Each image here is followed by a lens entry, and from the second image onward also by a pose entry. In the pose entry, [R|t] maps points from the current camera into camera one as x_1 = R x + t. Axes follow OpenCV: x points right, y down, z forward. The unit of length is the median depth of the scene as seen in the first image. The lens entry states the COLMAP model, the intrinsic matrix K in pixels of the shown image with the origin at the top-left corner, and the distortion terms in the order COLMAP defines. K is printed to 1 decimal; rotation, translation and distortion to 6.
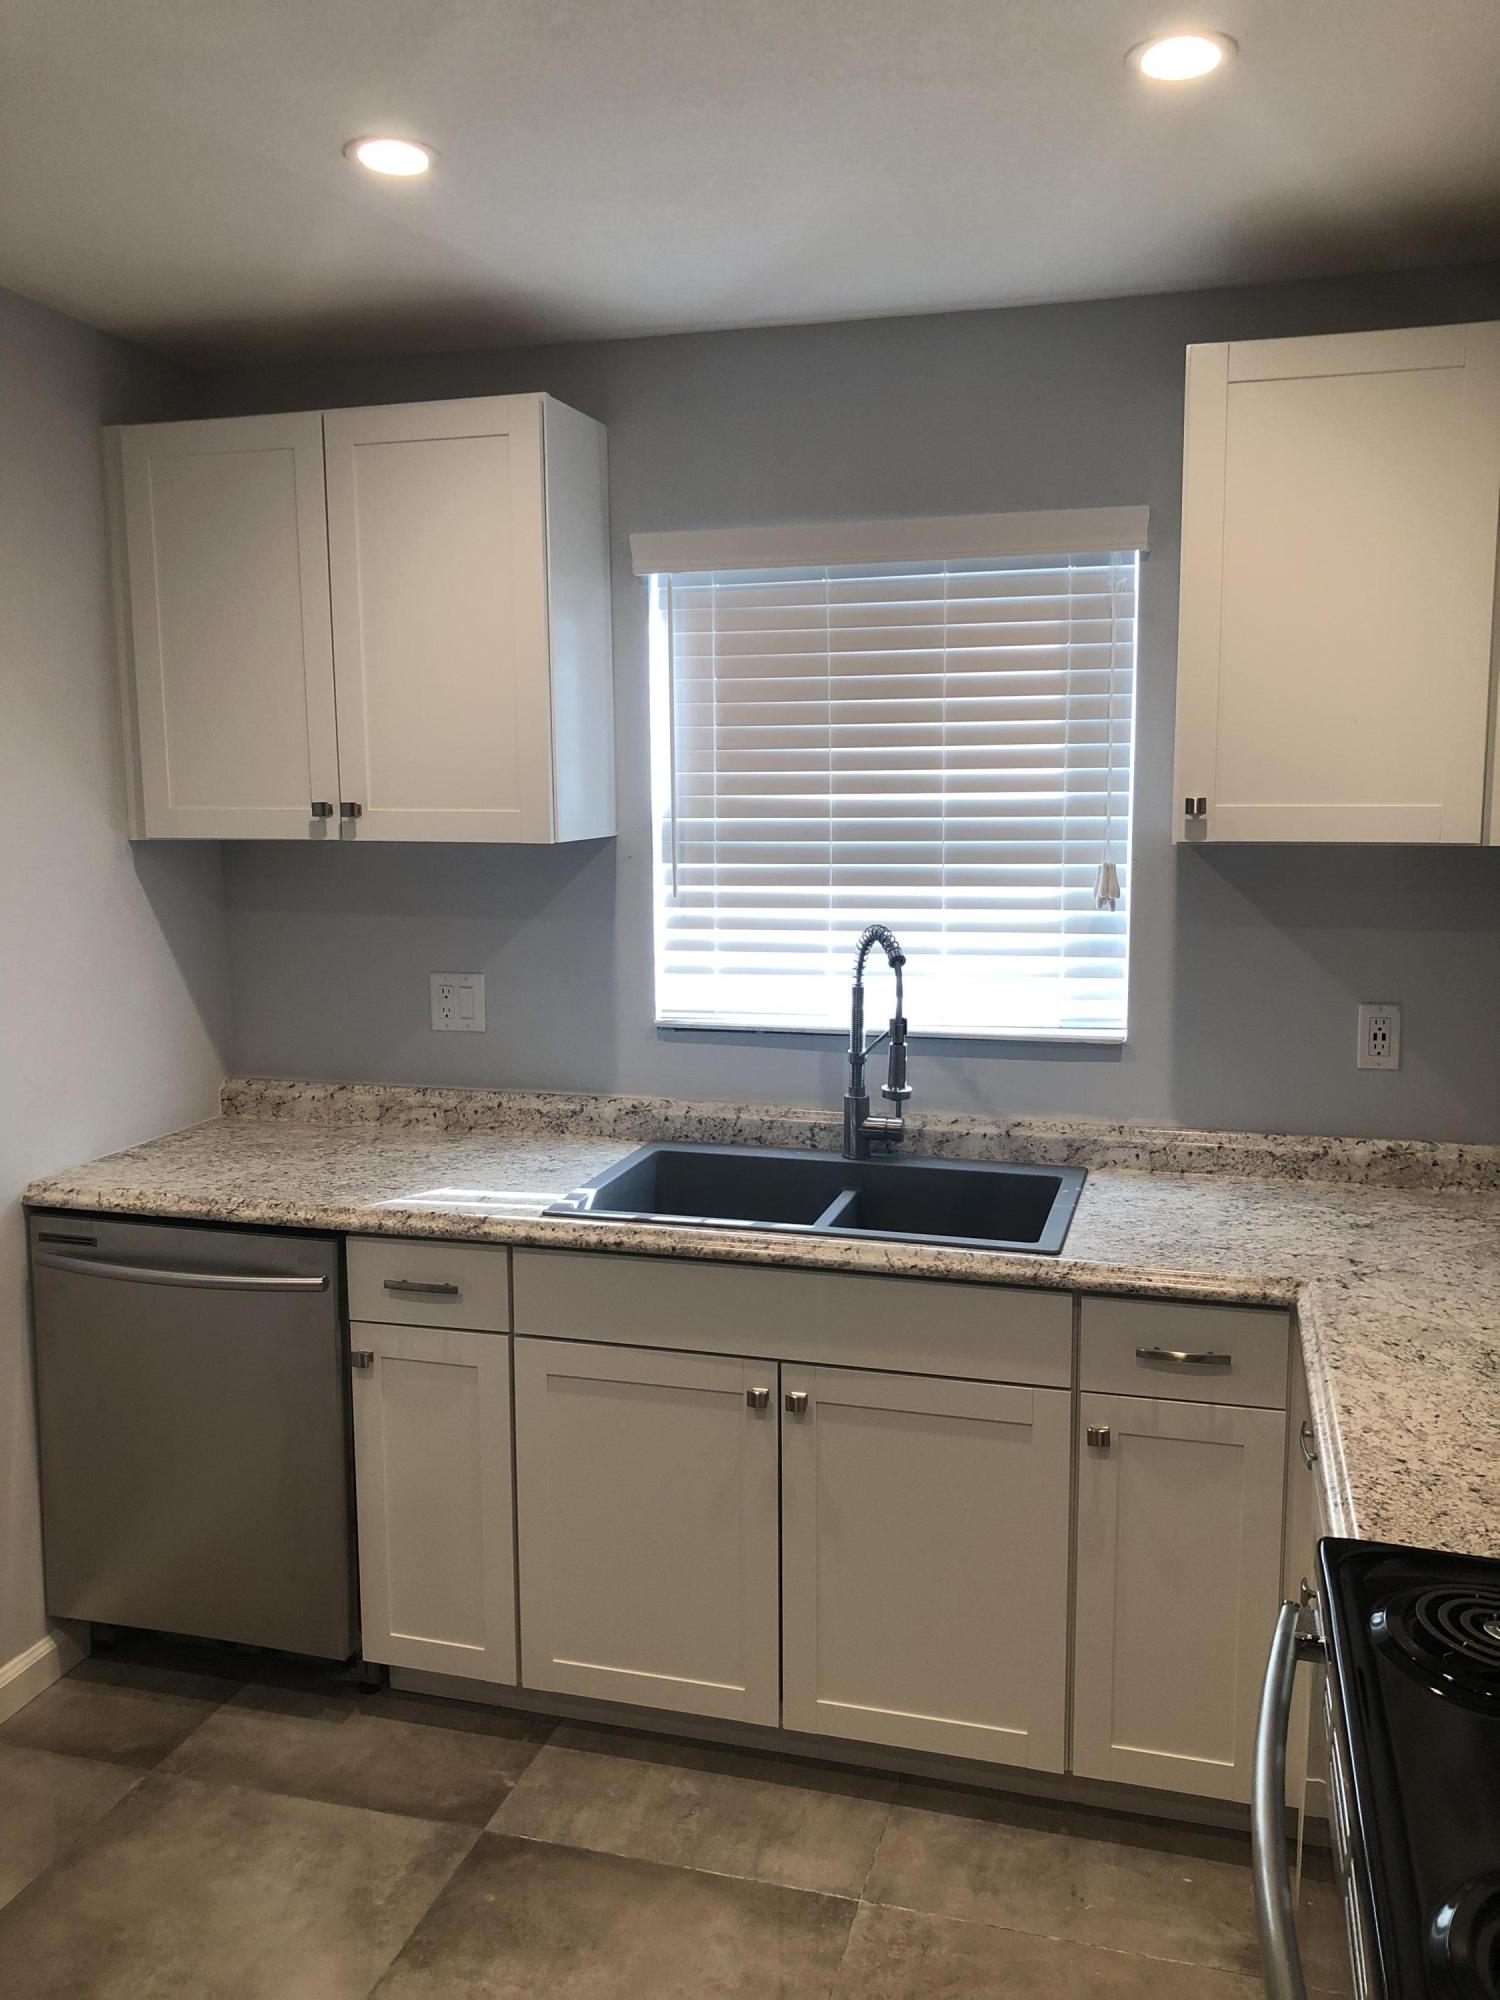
lens RADIAL K [[1632.0, 0, 758.2], [0, 1632.0, 1000.0], [0, 0, 1]] dist [0.024223, -0.010547]
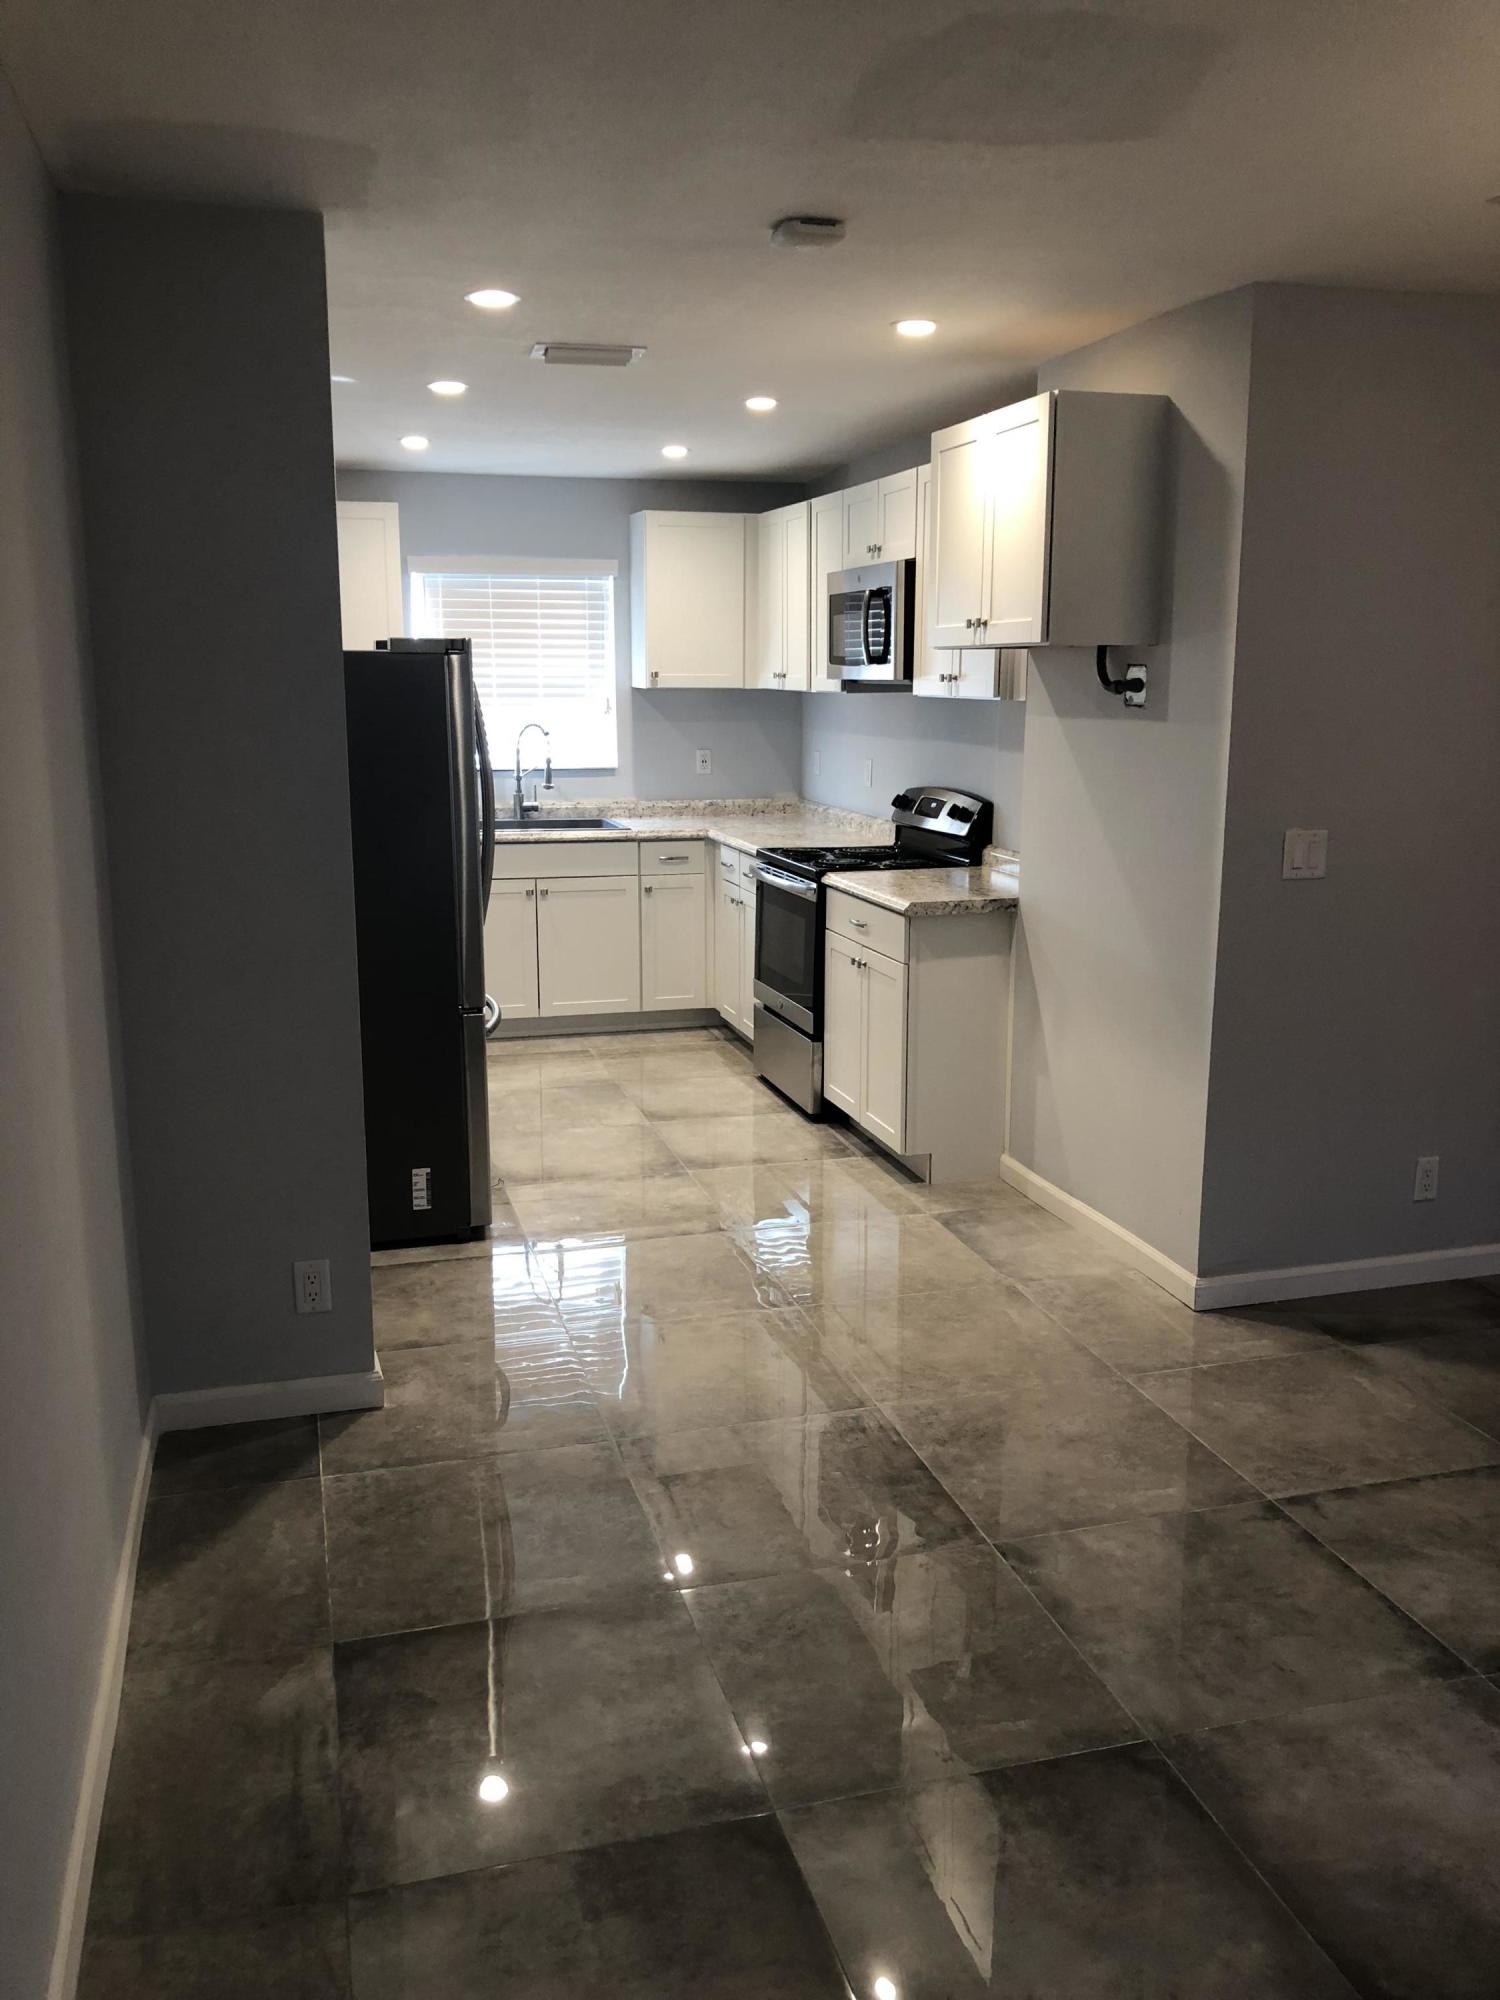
lens RADIAL K [[1632.0, 0, 758.2], [0, 1632.0, 1000.0], [0, 0, 1]] dist [0.024223, -0.010547]
pose [[0.845487, -0.097094, 0.525095, -1.013770], [0.061405, 0.994486, 0.085015, 0.192334], [-0.530454, -0.039635, 0.846786, -1.369428]]
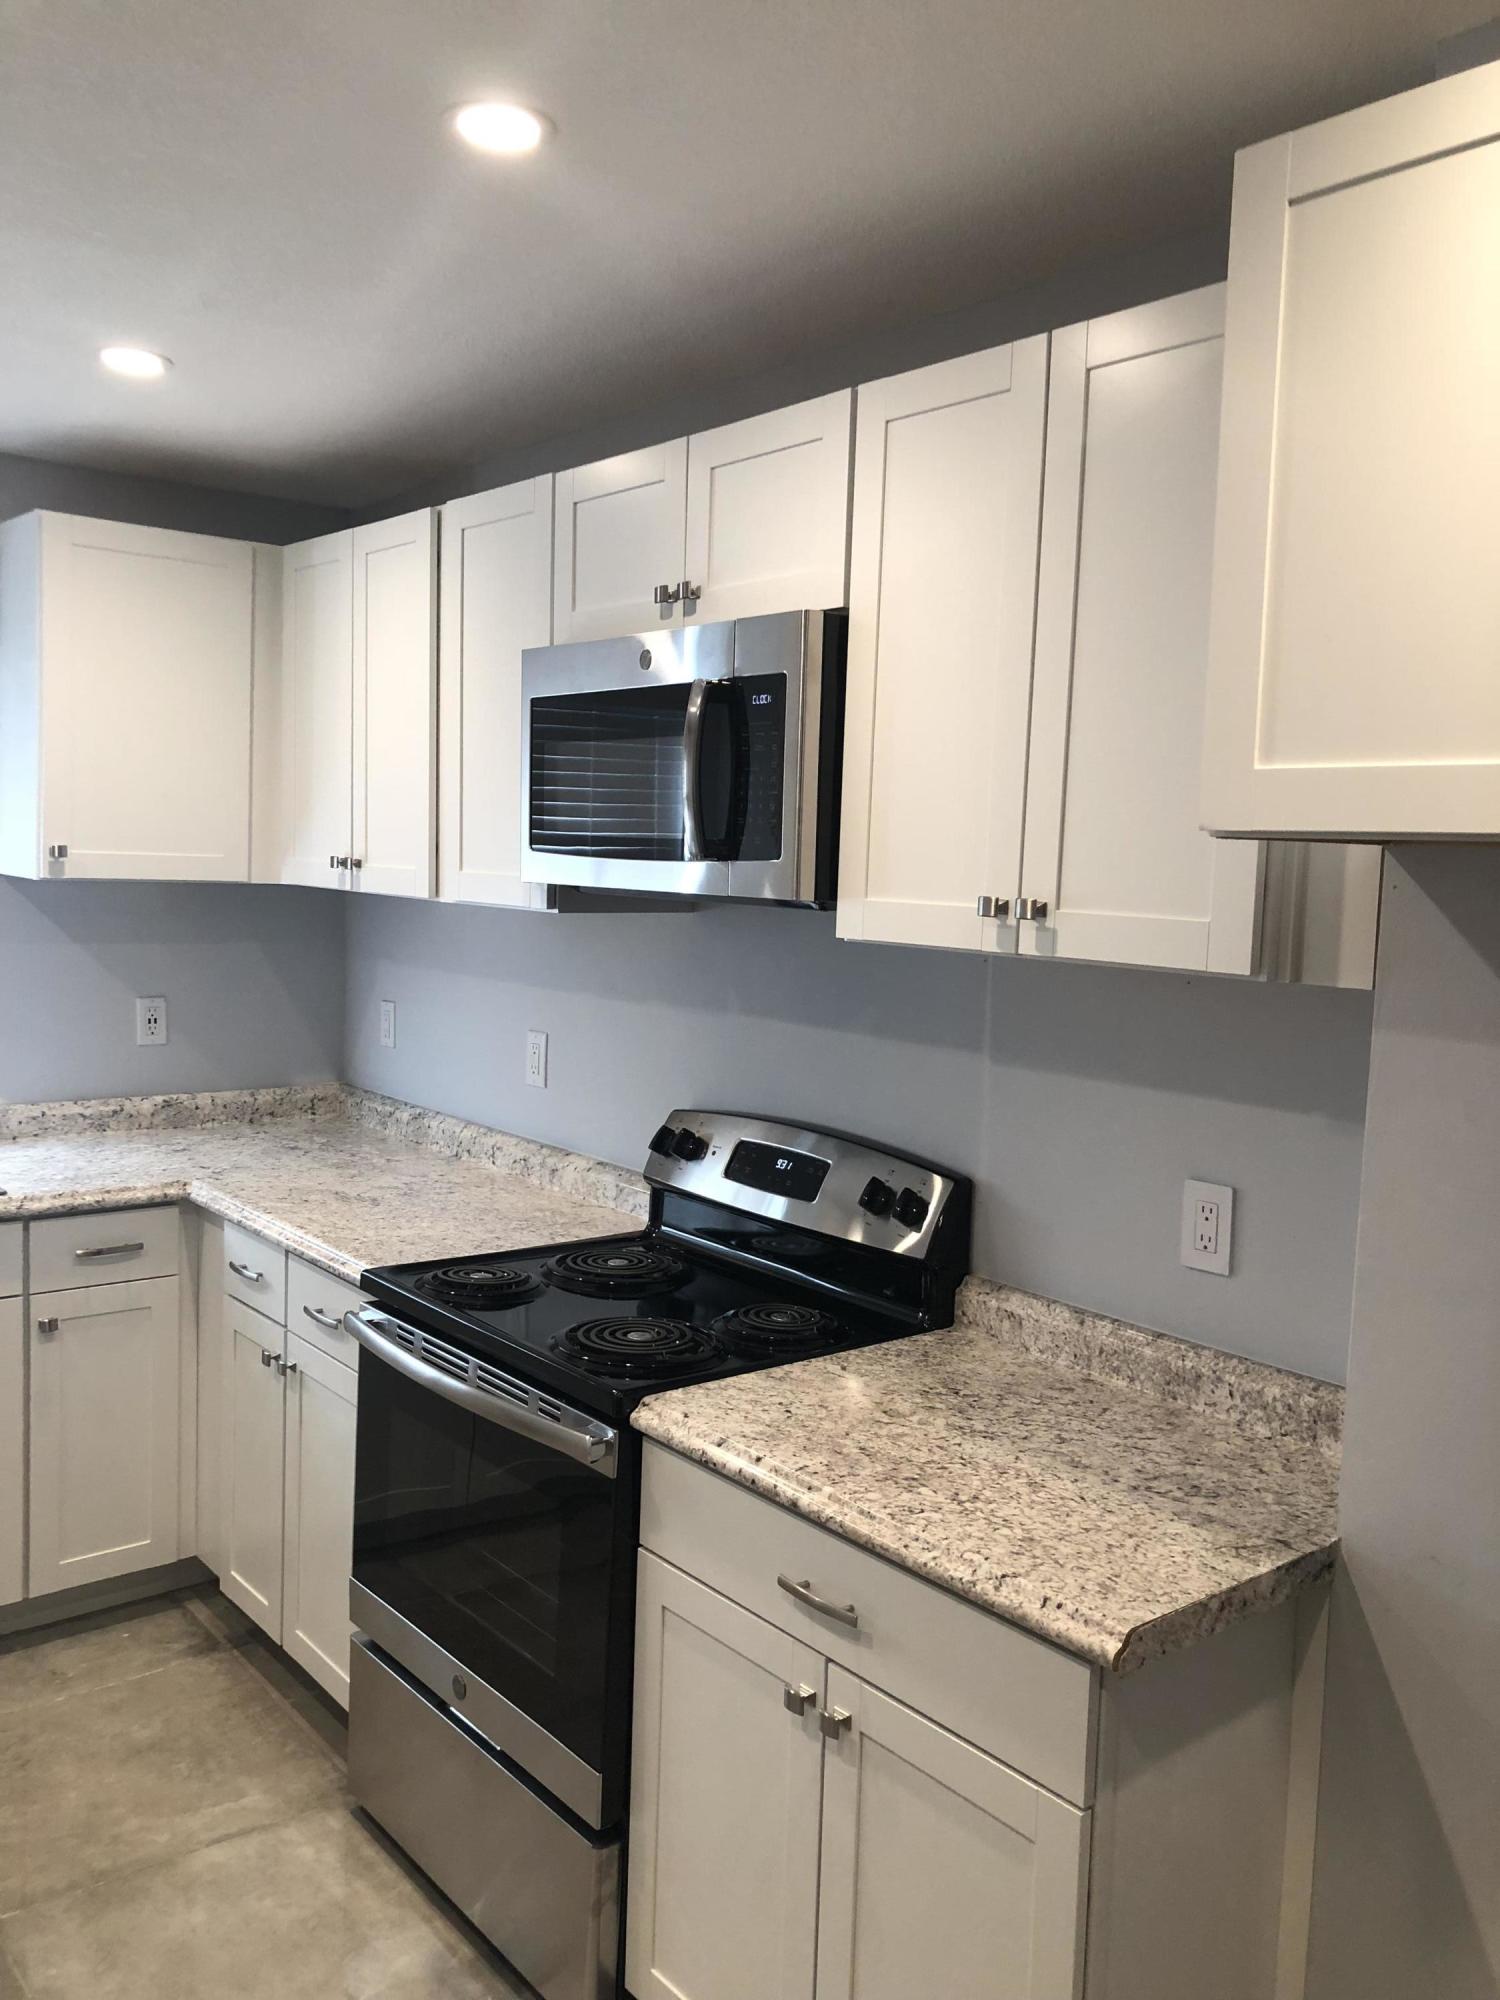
lens RADIAL K [[1617.7, 0, 785.6], [0, 1617.7, 986.6], [0, 0, 1]] dist [0.011200, -0.002264]
pose [[0.554666, -0.039350, 0.831142, -0.458564], [0.066411, 0.997788, 0.002920, 0.025074], [-0.829418, 0.053578, 0.556053, -0.201918]]
